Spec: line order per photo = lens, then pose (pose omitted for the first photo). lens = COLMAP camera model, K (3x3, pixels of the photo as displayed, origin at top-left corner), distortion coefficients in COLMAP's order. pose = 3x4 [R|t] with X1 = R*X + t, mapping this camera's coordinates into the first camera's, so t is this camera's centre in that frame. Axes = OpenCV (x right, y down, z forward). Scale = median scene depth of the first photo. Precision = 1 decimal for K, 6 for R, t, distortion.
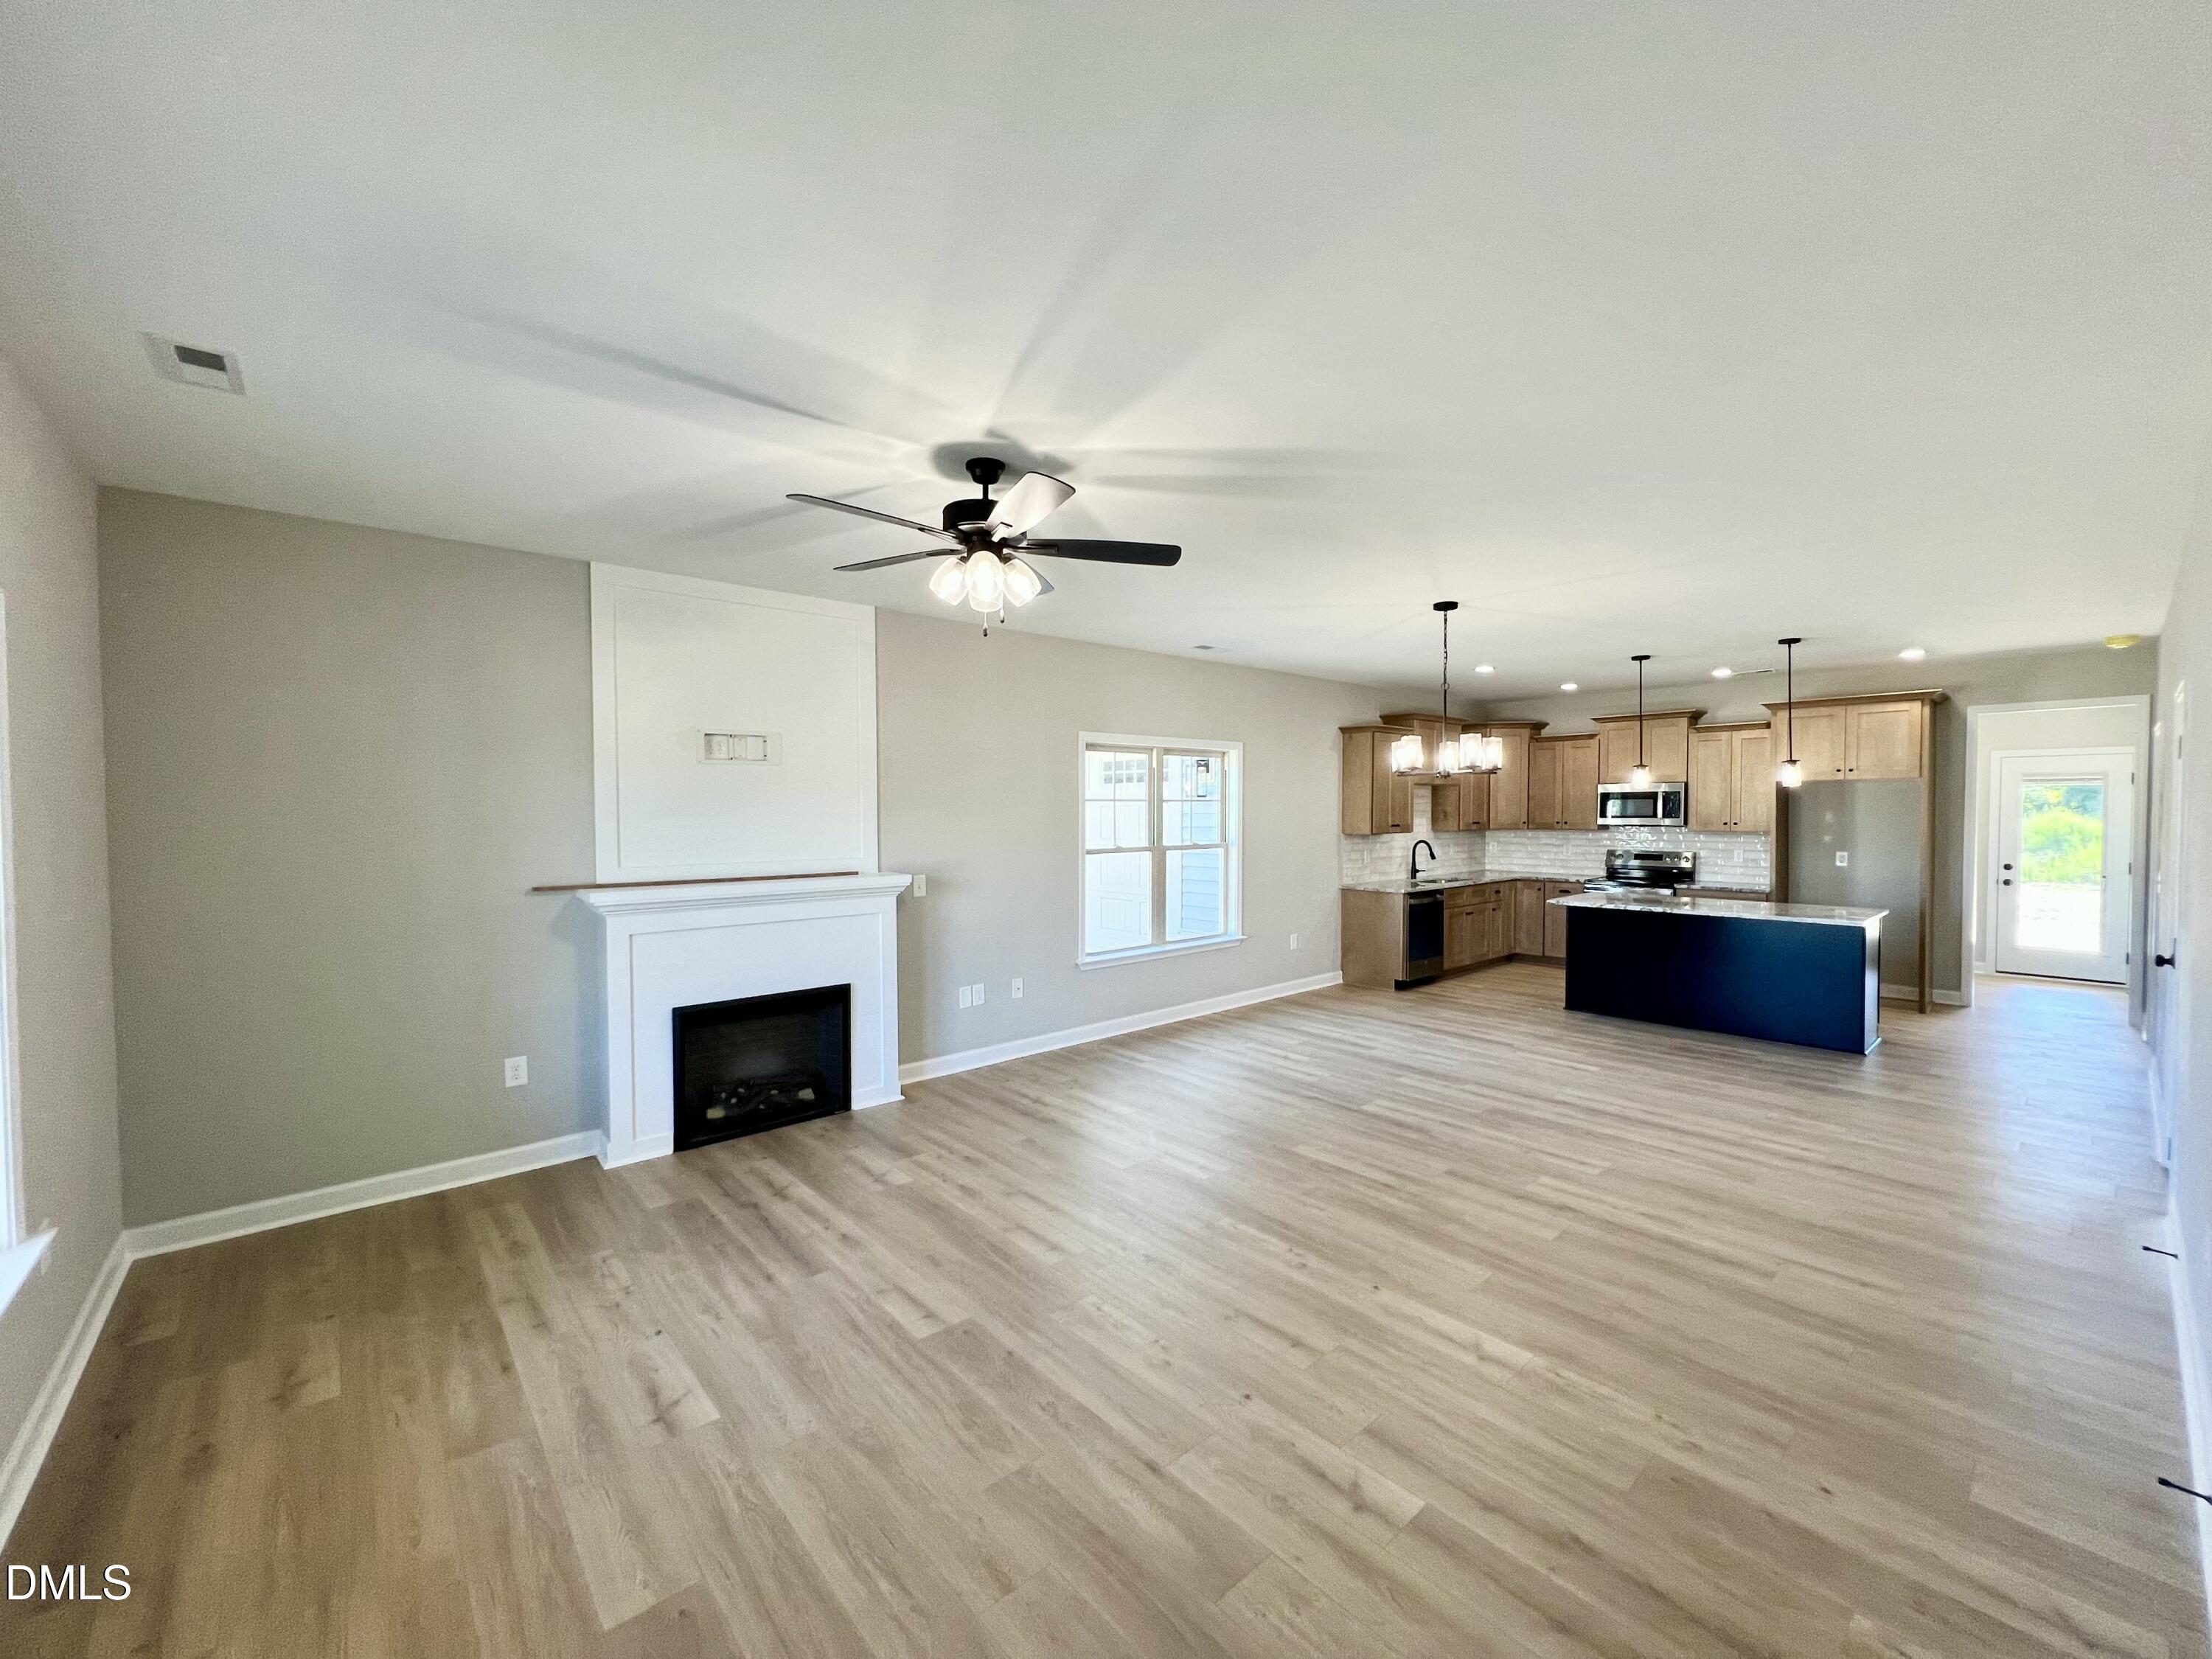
lens RADIAL K [[891.6, 0, 1100.7], [0, 891.6, 829.9], [0, 0, 1]] dist [0.000258, -0.000313]
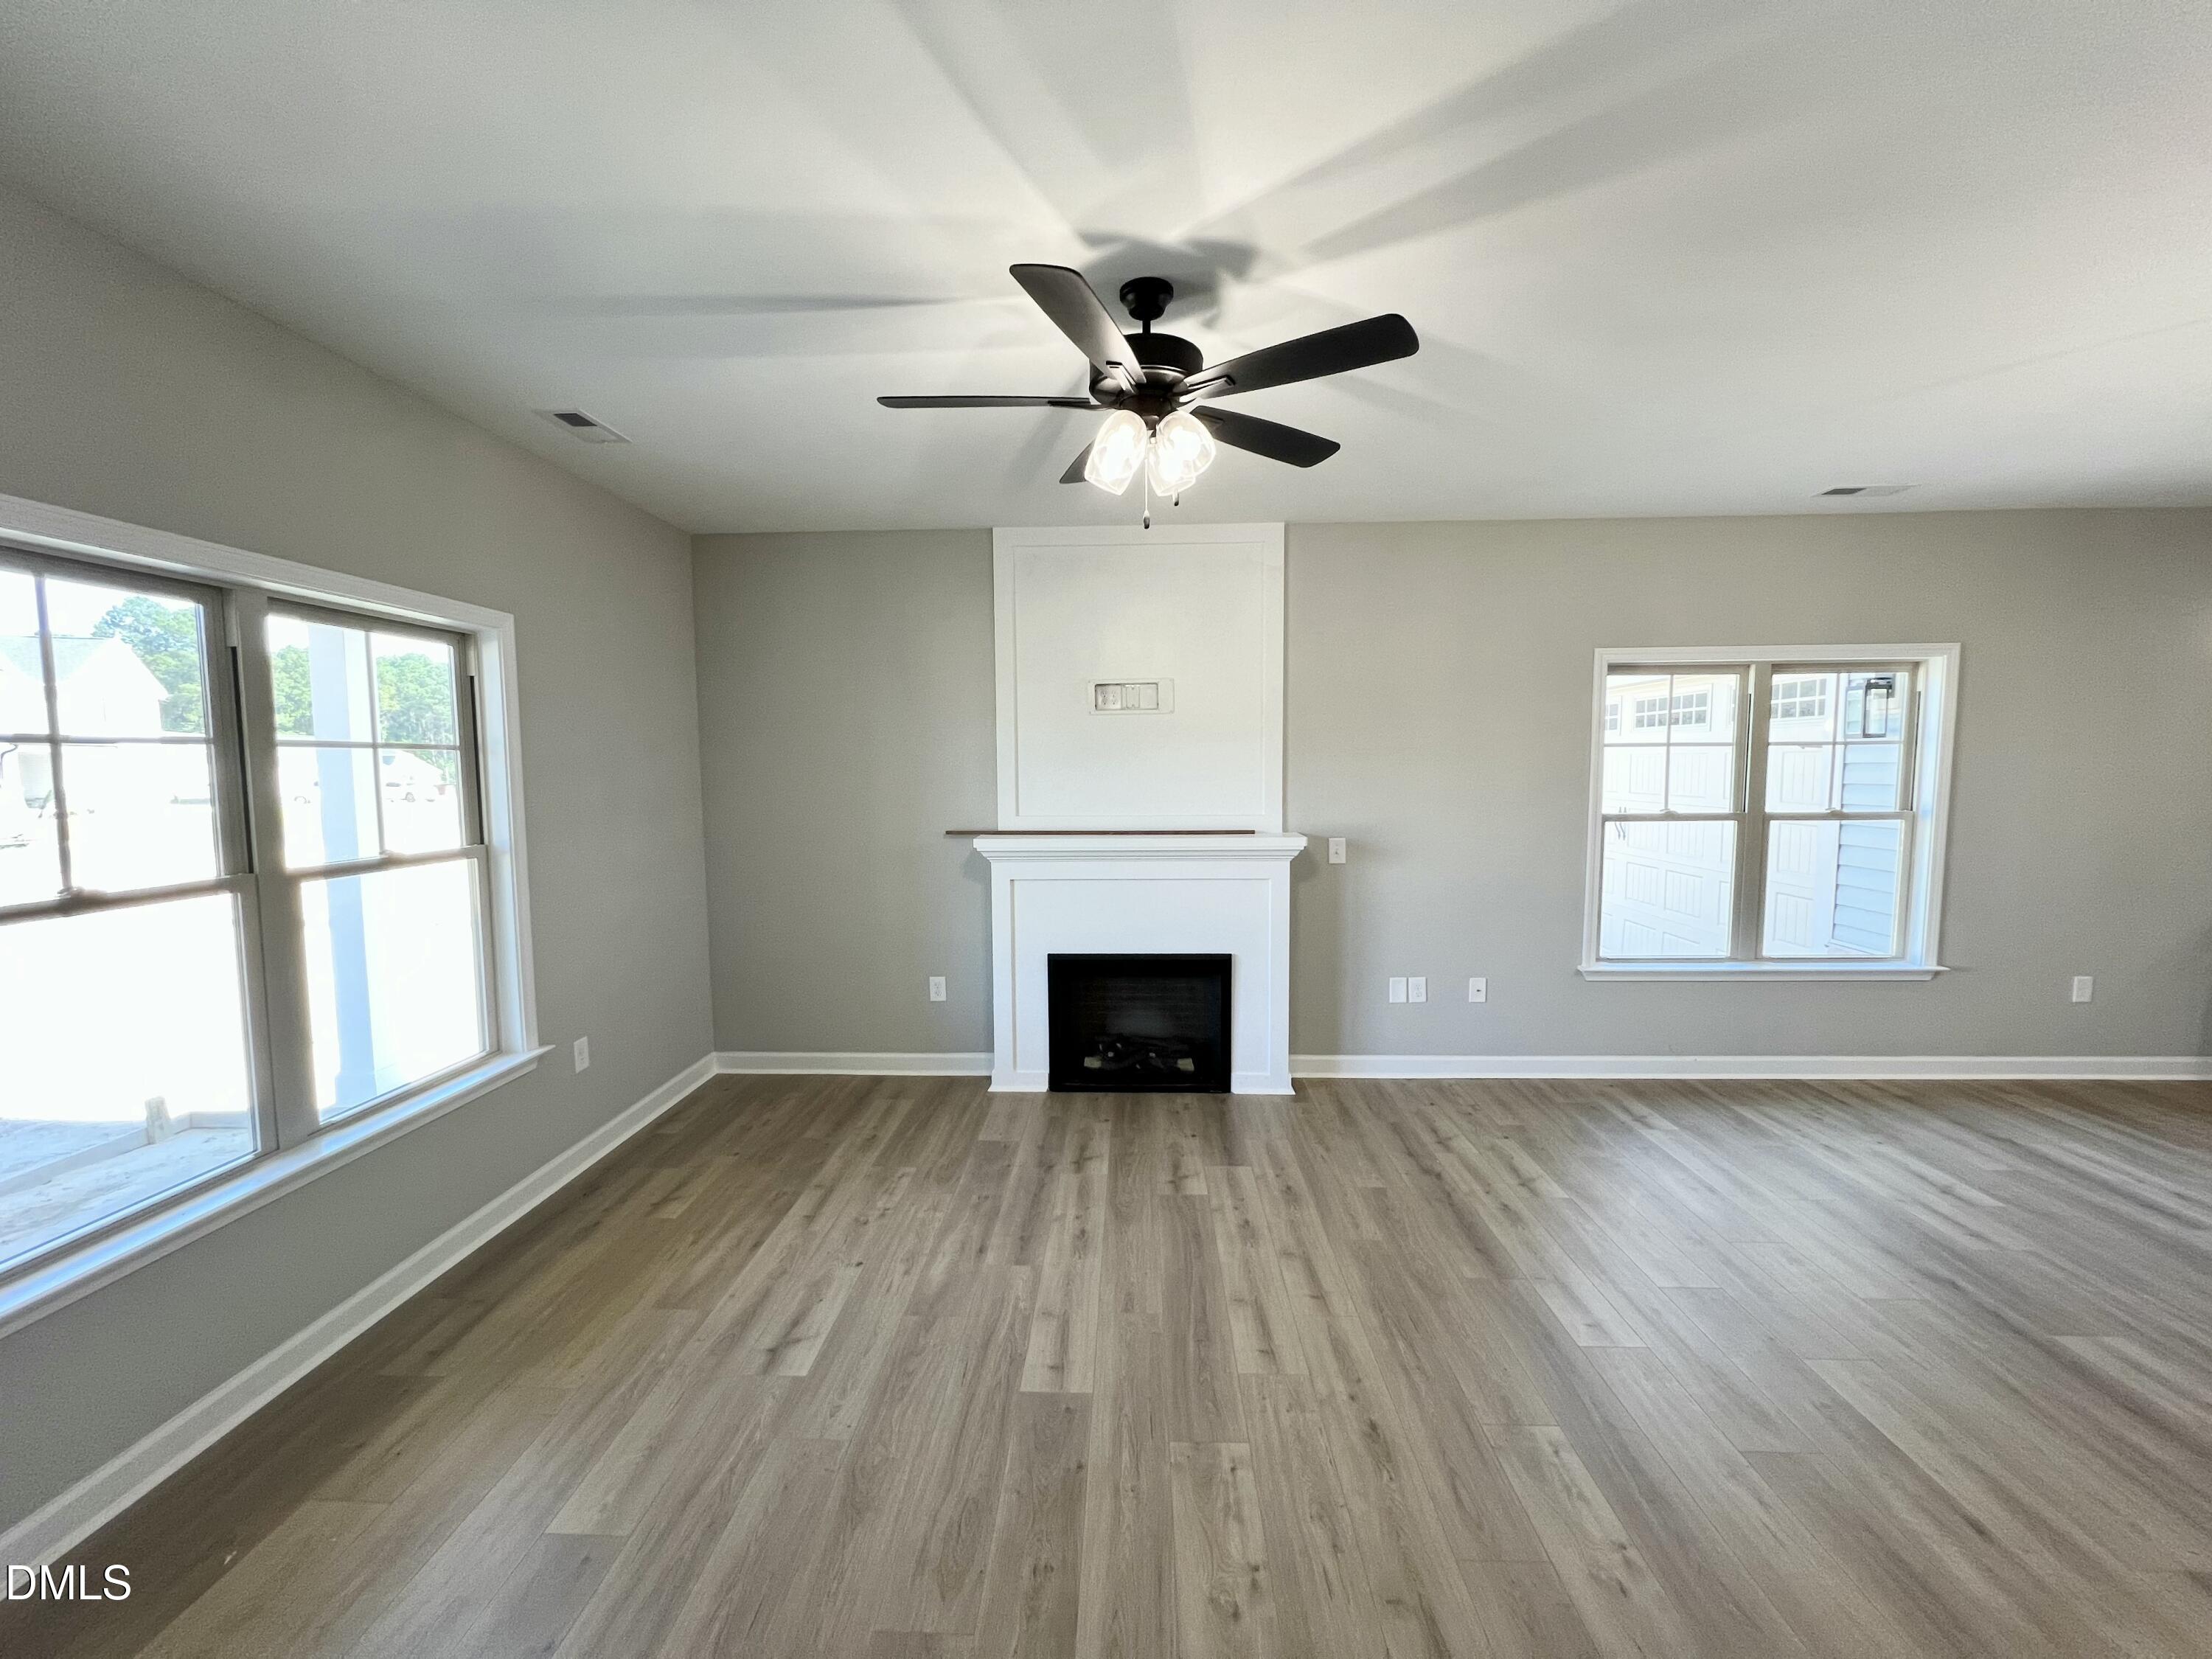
lens RADIAL K [[884.3, 0, 1102.3], [0, 884.3, 831.3], [0, 0, 1]] dist [-0.000670, -0.000093]
pose [[0.727372, 0.051019, -0.684344, 0.240597], [-0.010914, 0.997966, 0.062800, -0.006524], [0.686156, -0.038210, 0.726450, 0.281578]]
